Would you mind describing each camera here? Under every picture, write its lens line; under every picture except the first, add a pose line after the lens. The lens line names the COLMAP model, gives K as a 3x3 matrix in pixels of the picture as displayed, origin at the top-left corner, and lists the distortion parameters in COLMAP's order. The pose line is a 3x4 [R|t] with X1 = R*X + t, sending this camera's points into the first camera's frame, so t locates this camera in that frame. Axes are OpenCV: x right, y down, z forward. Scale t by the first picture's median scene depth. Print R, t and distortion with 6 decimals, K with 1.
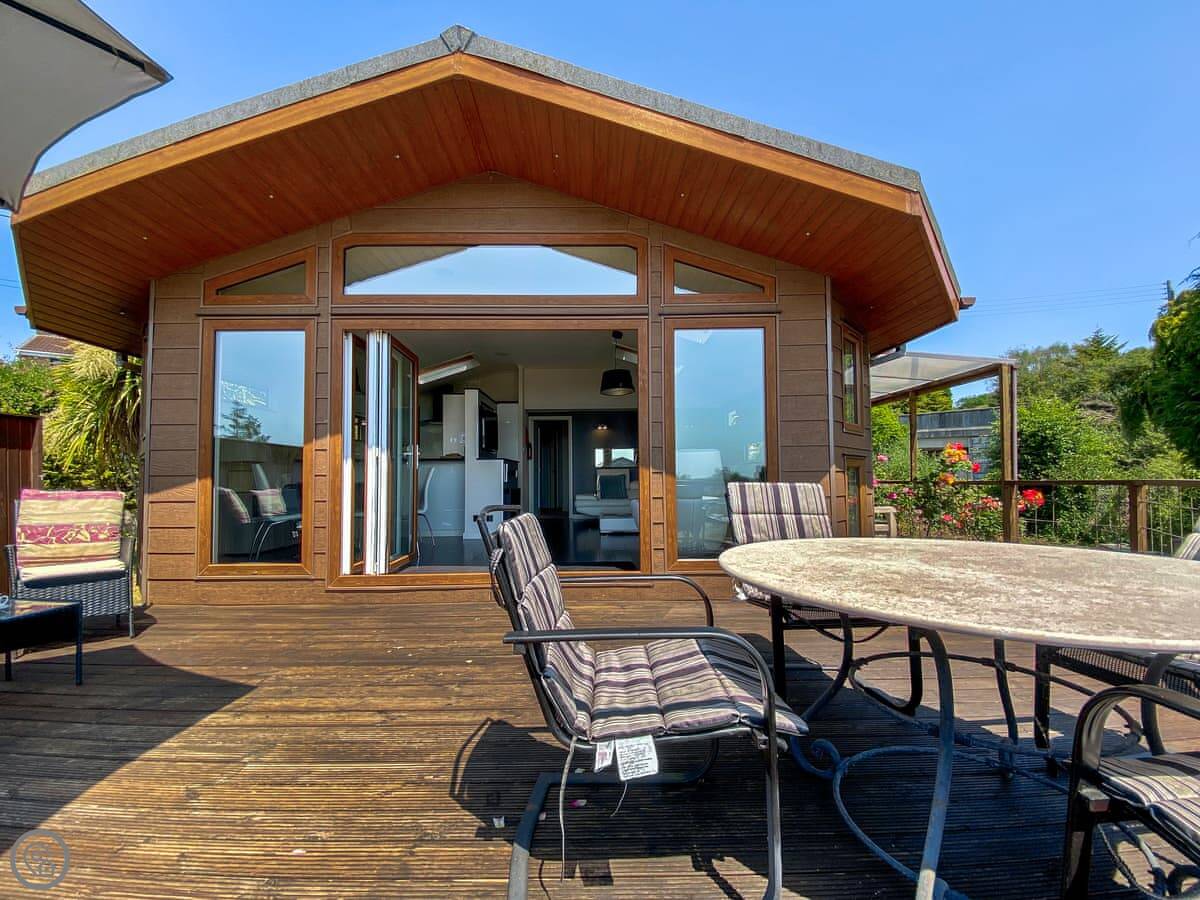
lens RADIAL K [[468.1, 0, 577.4], [0, 468.1, 451.9], [0, 0, 1]] dist [-0.010075, -0.000487]
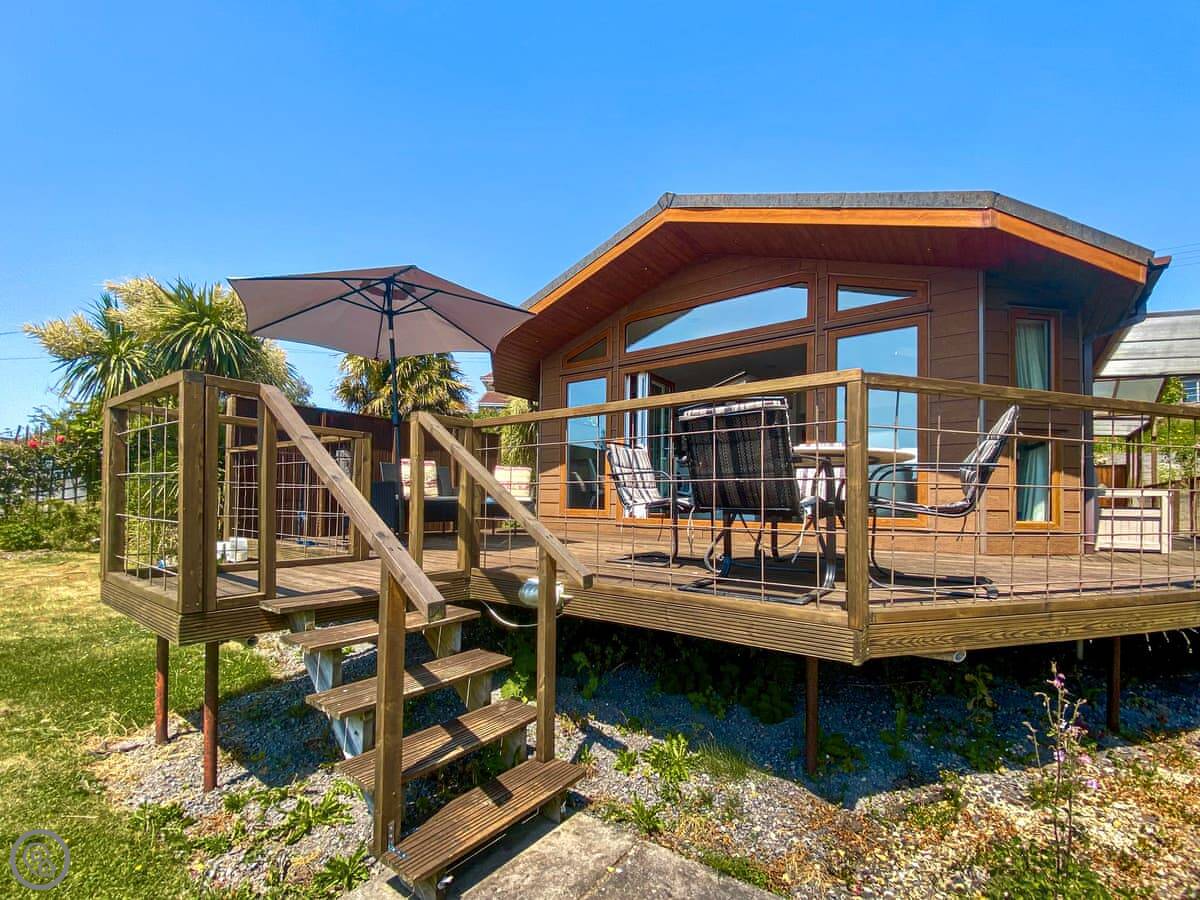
lens RADIAL K [[501.4, 0, 597.6], [0, 501.4, 448.7], [0, 0, 1]] dist [0.001781, -0.015305]
pose [[0.796999, -0.043903, -0.602382, 0.500185], [0.017652, 0.998622, -0.049427, 0.094785], [0.603722, 0.028760, 0.796676, -0.493599]]
